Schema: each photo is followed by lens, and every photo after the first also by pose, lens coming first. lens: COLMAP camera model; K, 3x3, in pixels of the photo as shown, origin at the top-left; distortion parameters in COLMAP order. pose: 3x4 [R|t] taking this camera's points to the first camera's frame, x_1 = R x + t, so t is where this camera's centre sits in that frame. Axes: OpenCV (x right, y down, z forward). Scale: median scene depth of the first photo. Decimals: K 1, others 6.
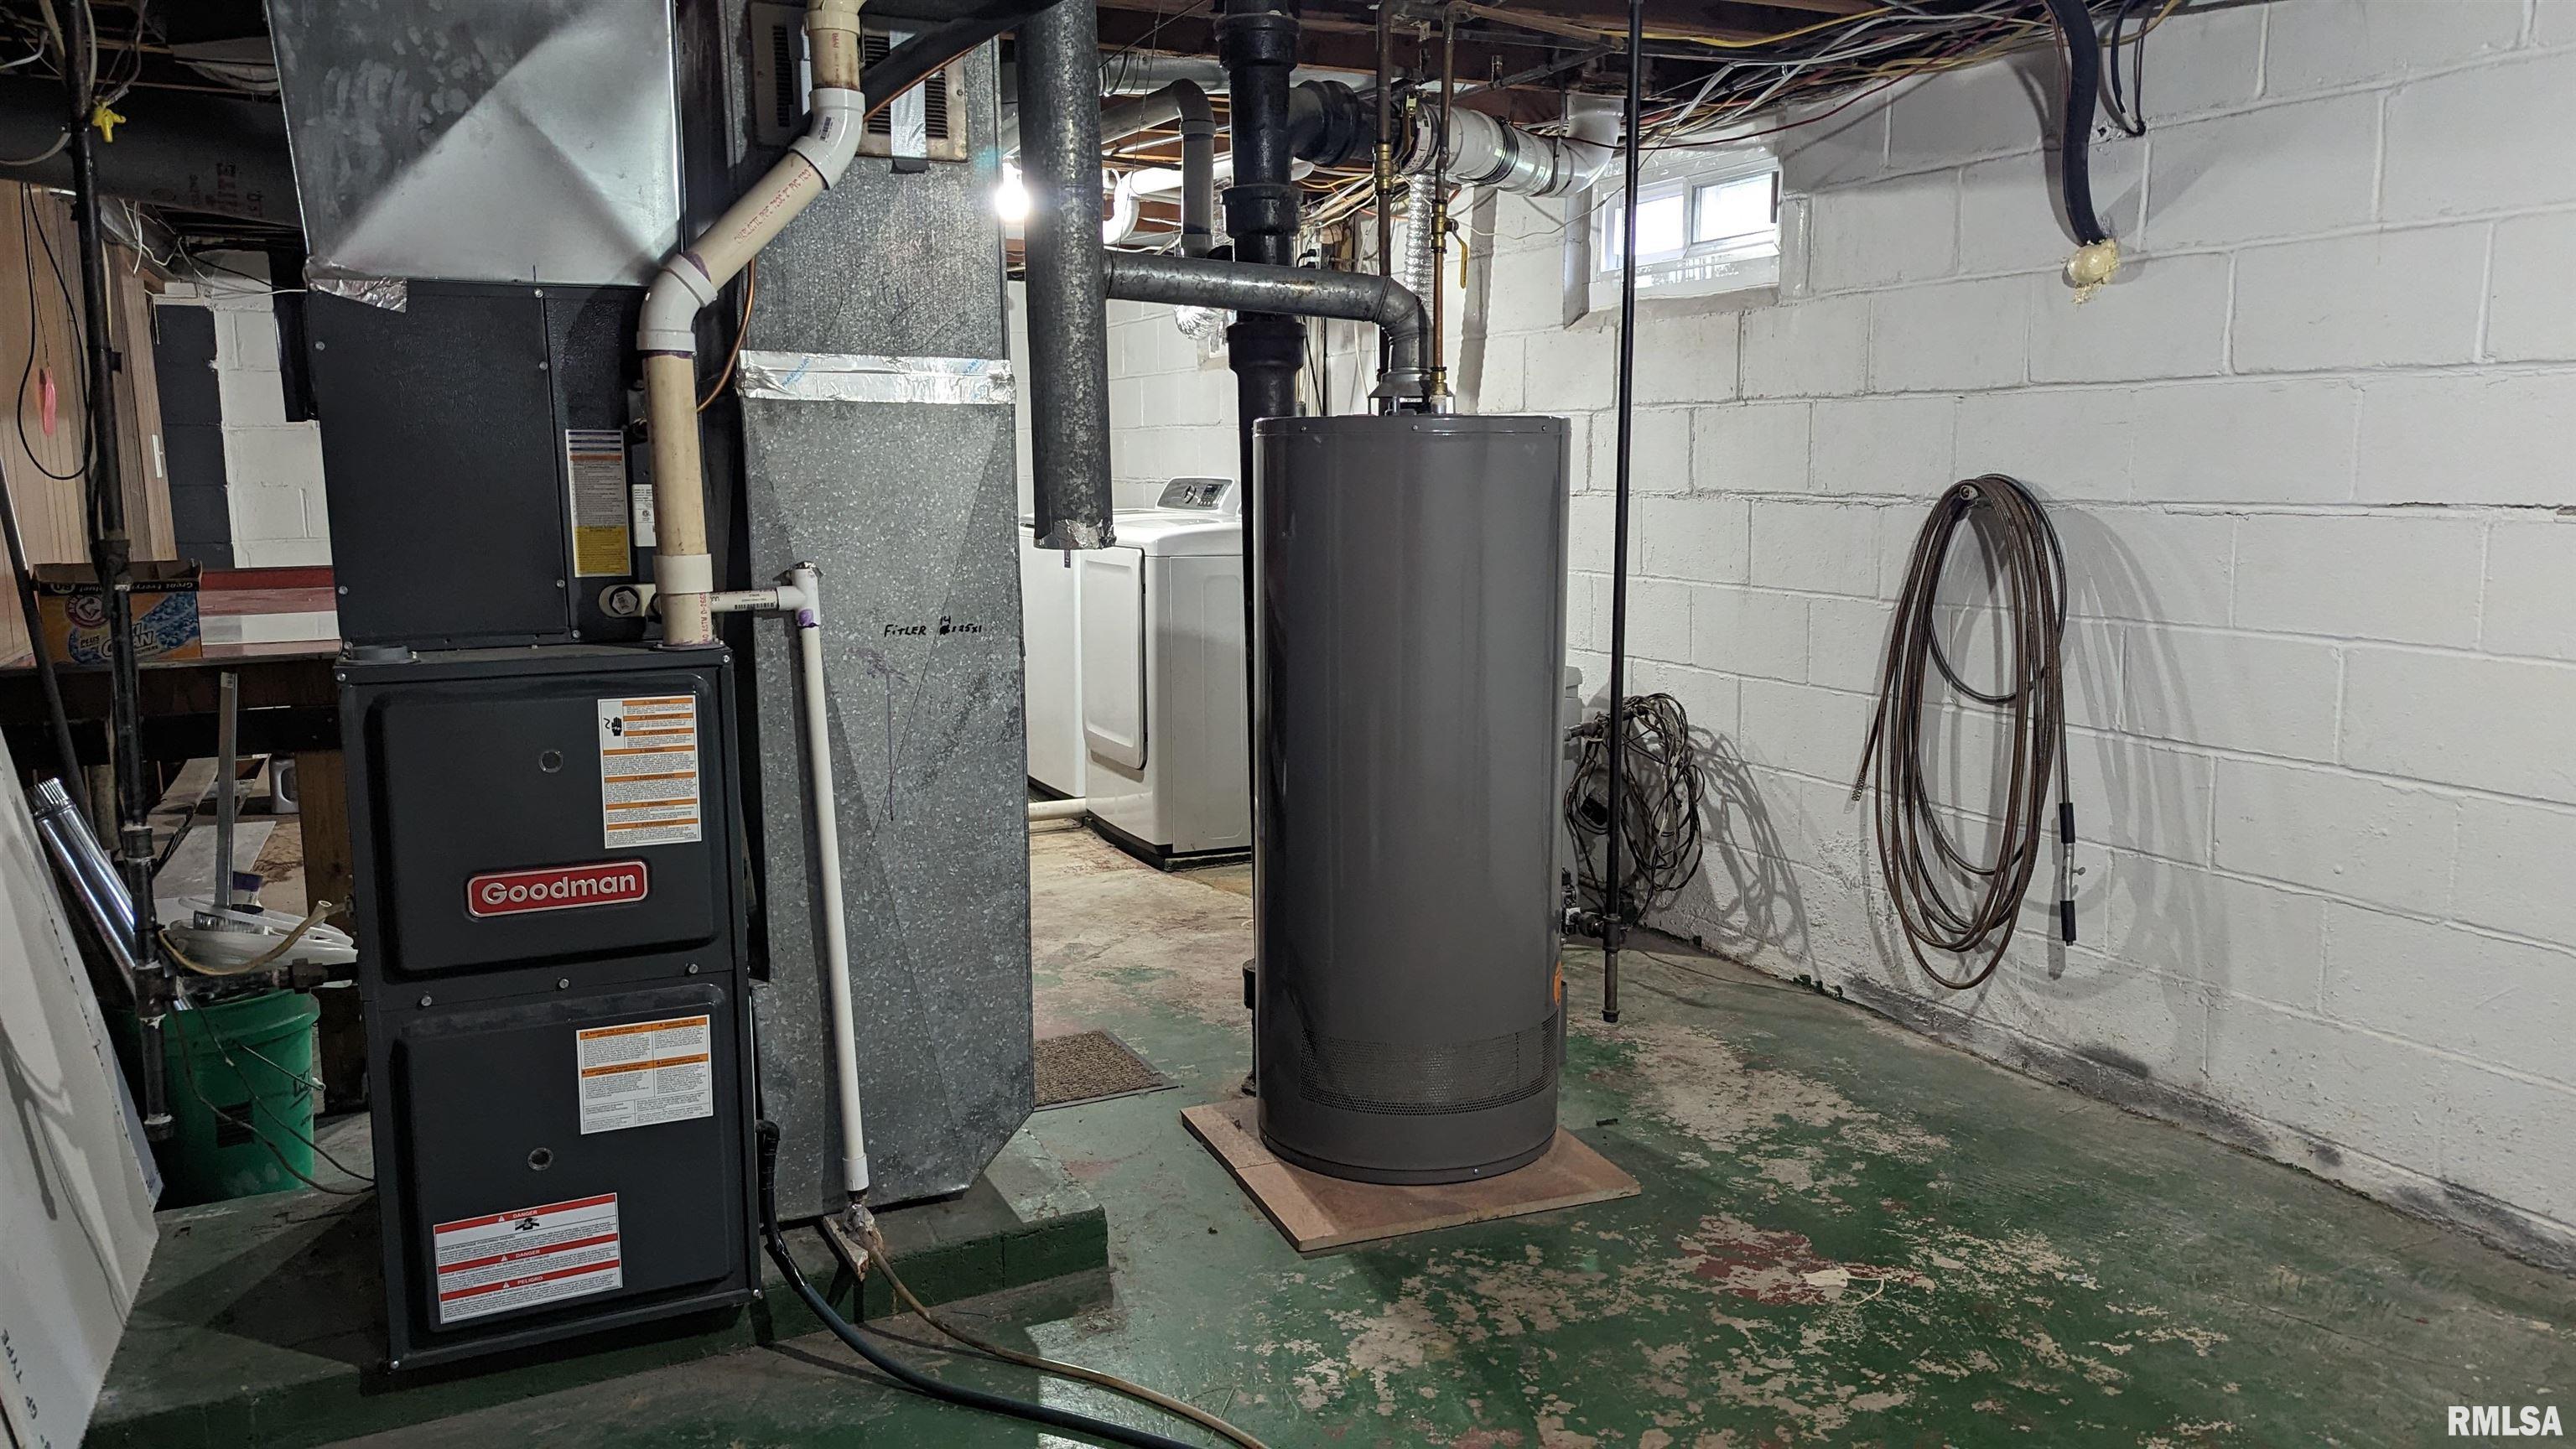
lens RADIAL K [[1778.2, 0, 1288.0], [0, 1778.2, 724.5], [0, 0, 1]] dist [0.059655, -0.069463]
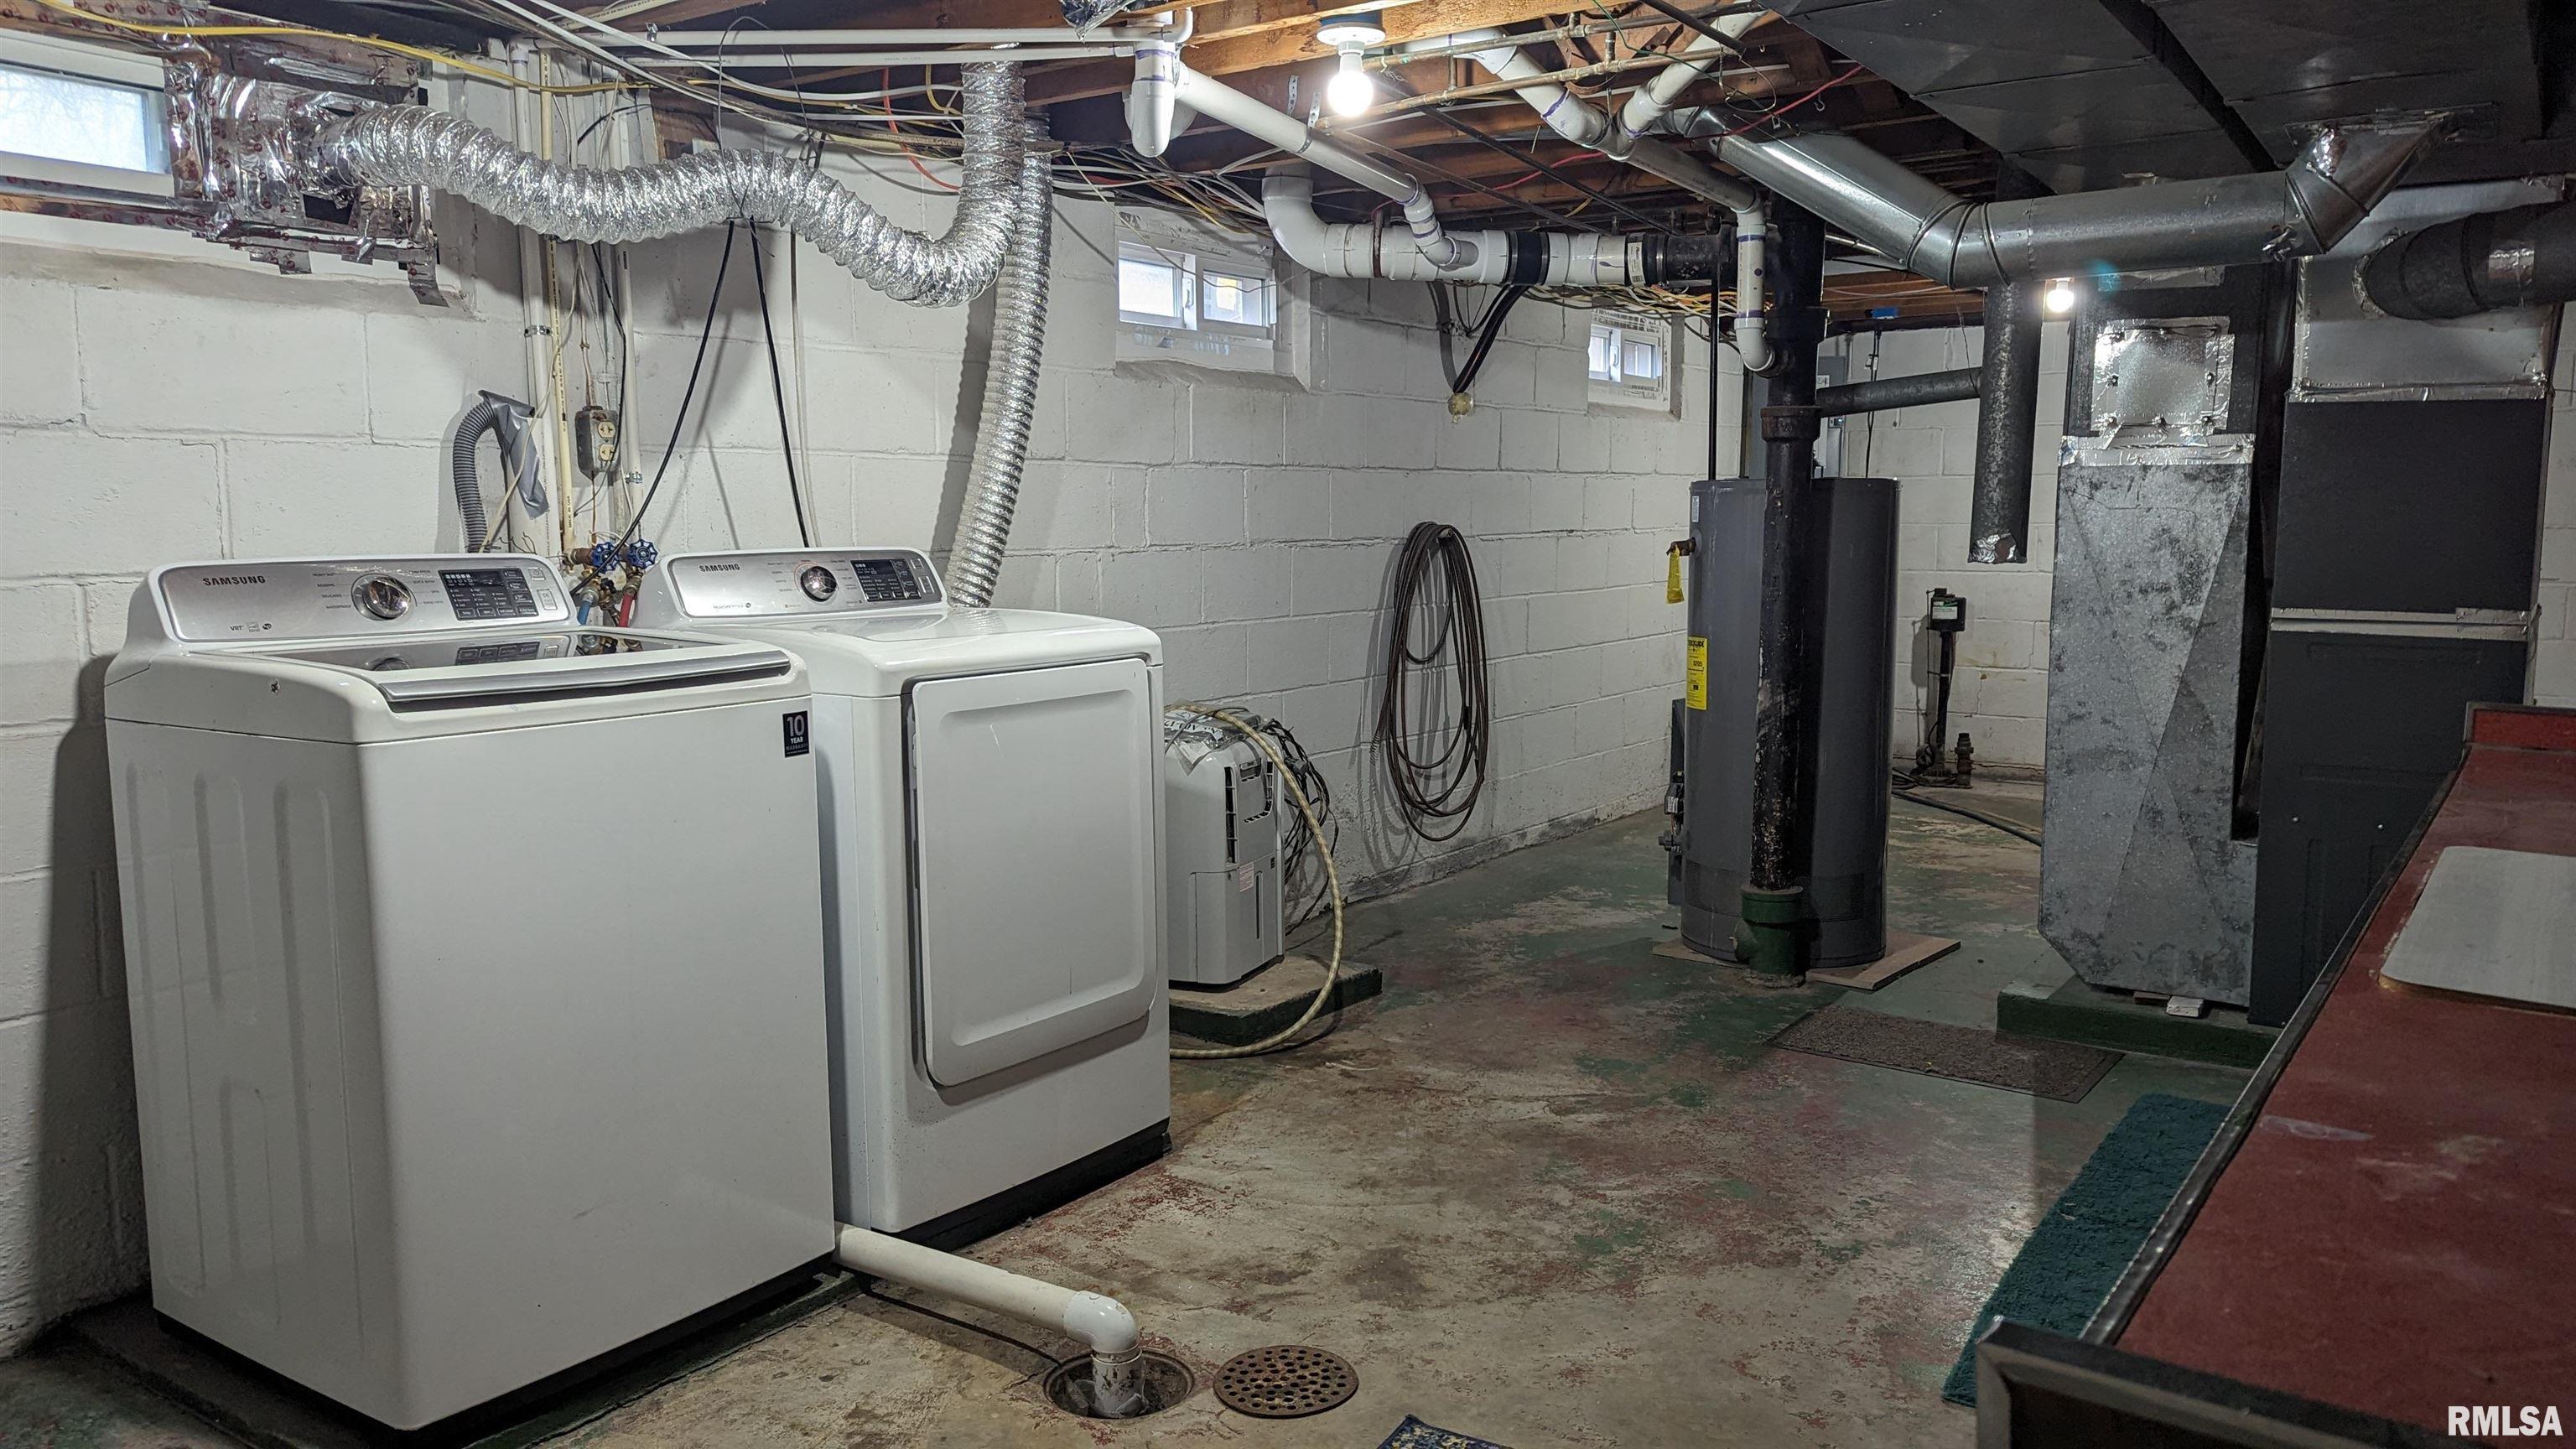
lens RADIAL K [[1778.2, 0, 1288.0], [0, 1778.2, 724.5], [0, 0, 1]] dist [0.059655, -0.069463]
pose [[-0.472979, -0.099367, 0.875453, -0.818200], [0.138156, 0.972964, 0.185076, -0.231493], [-0.870175, 0.208486, -0.446464, 1.563603]]
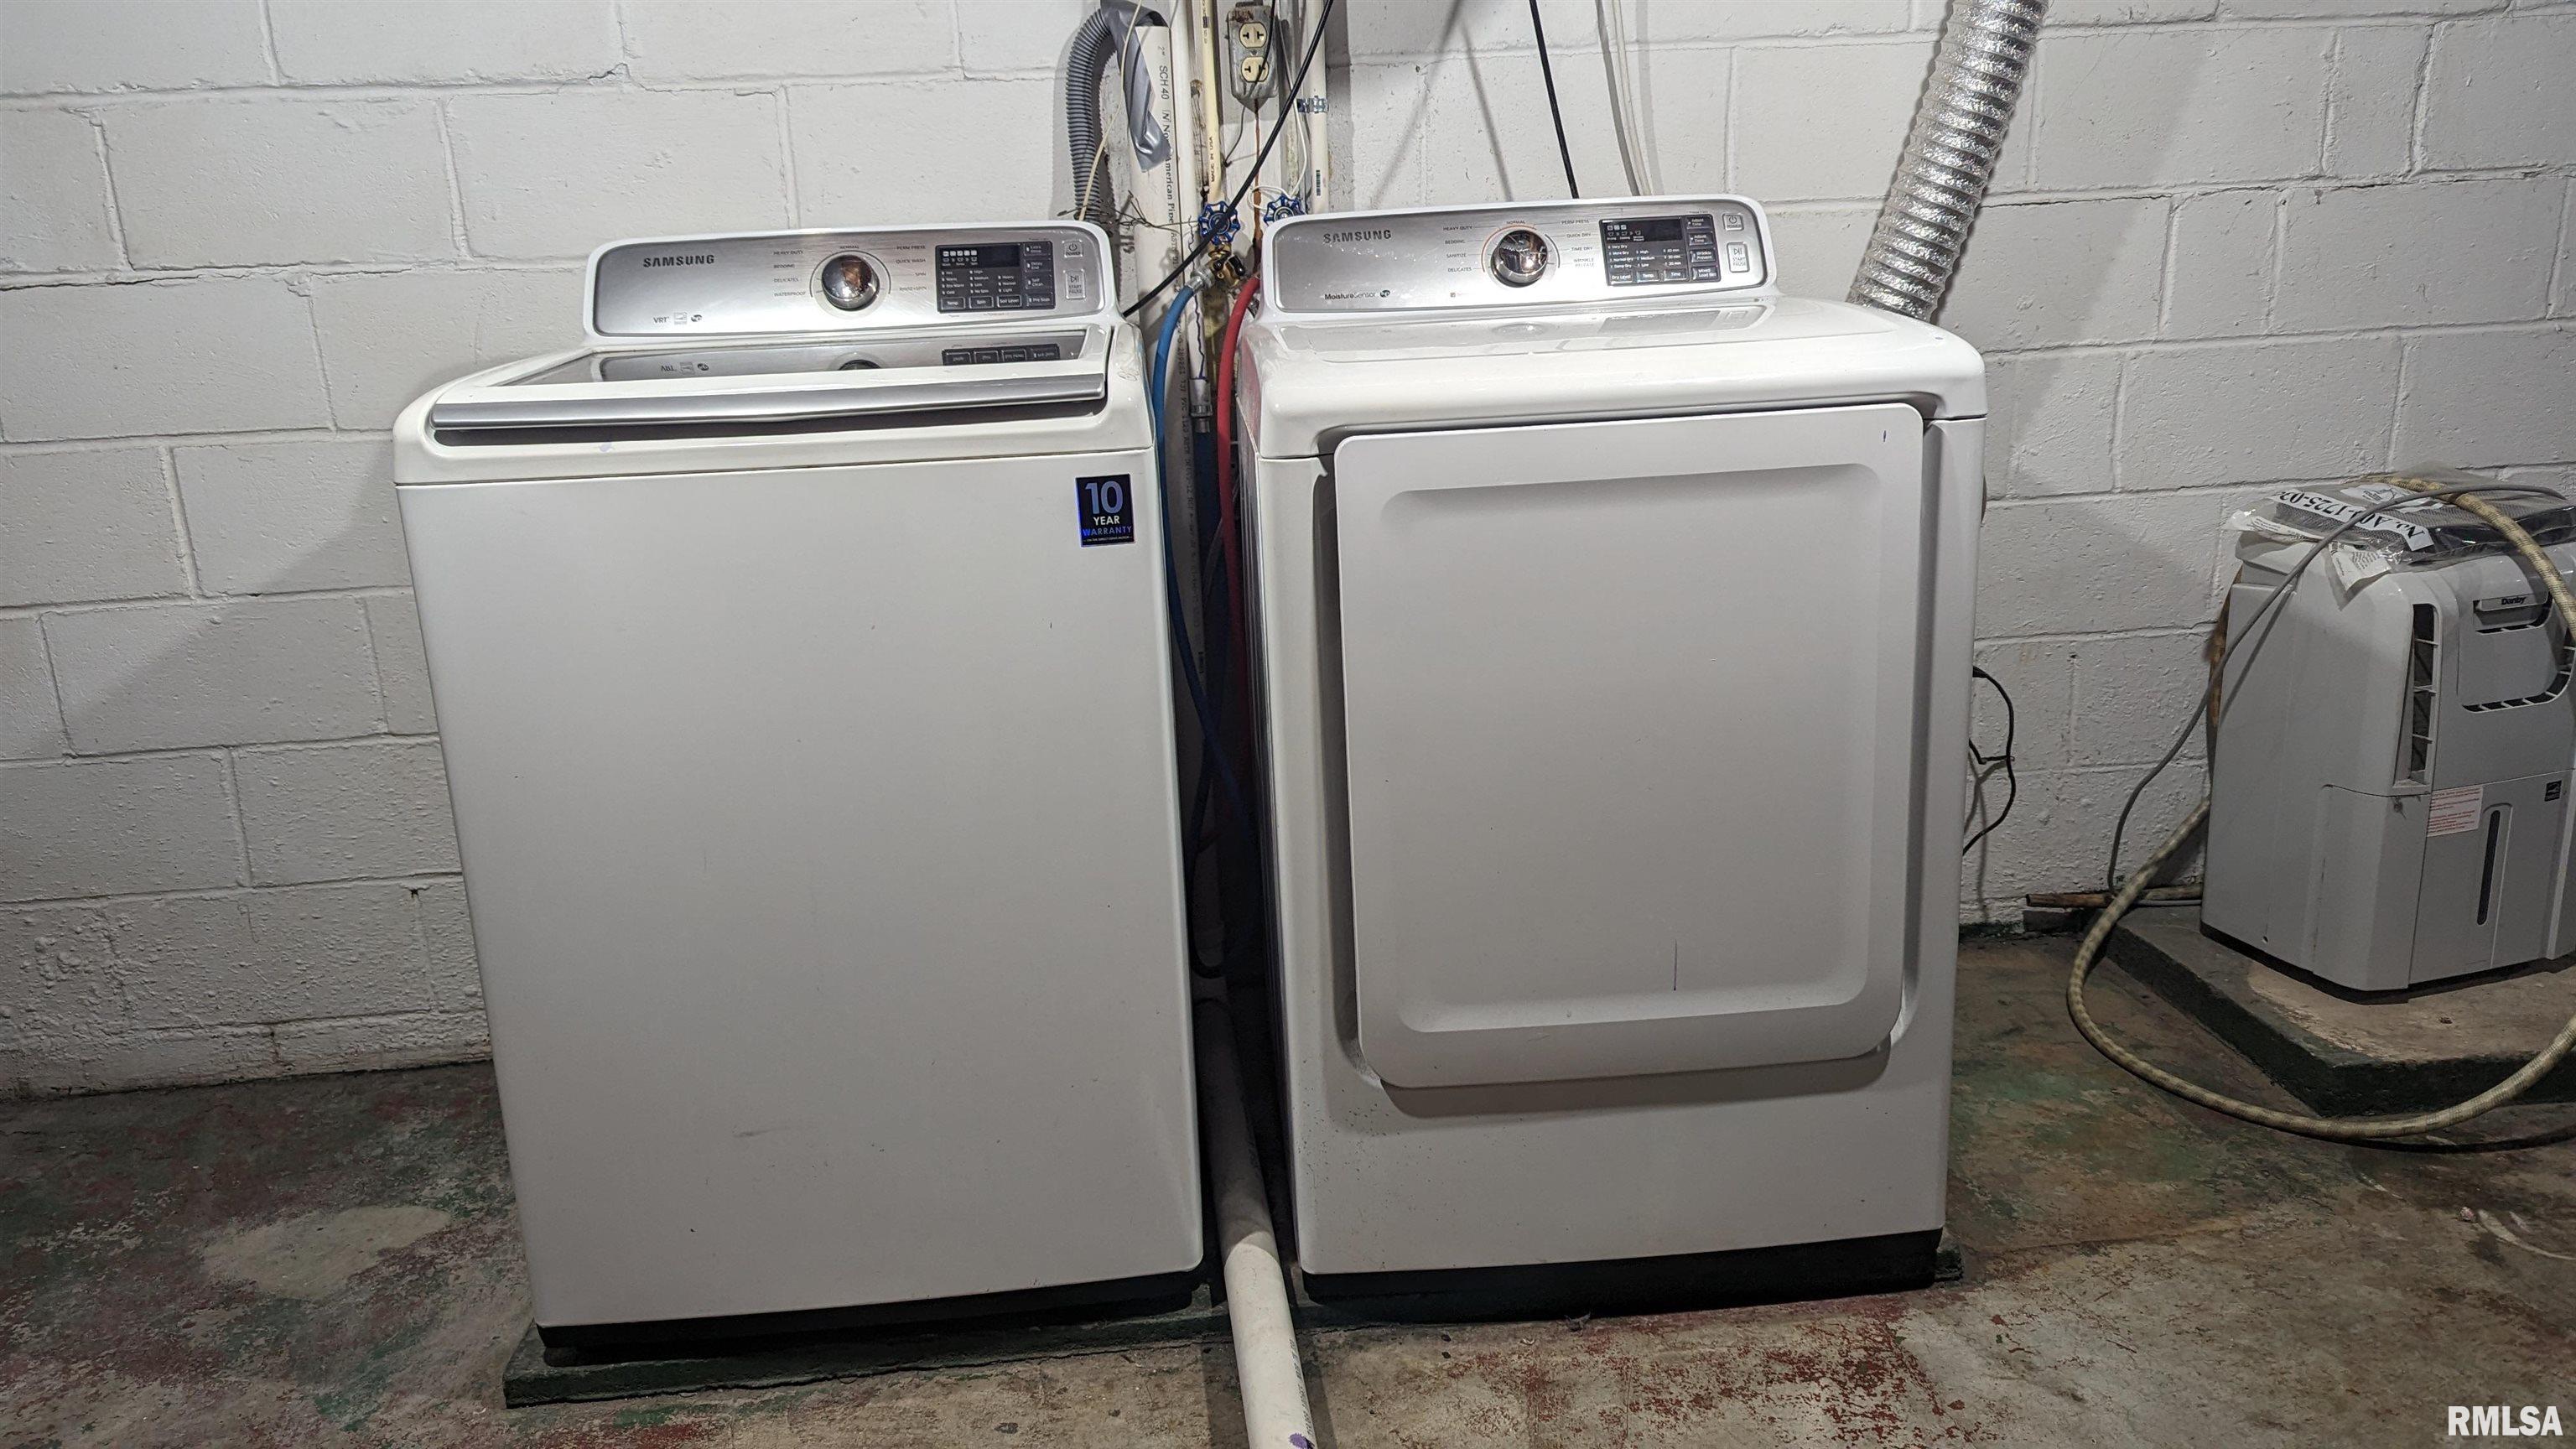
lens RADIAL K [[1846.0, 0, 1288.0], [0, 1846.0, 724.5], [0, 0, 1]] dist [0.054401, -0.046498]
pose [[0.362467, -0.262239, 0.894342, -0.553318], [0.179038, 0.961318, 0.209316, -0.168963], [-0.914638, 0.084252, 0.395397, 1.239119]]
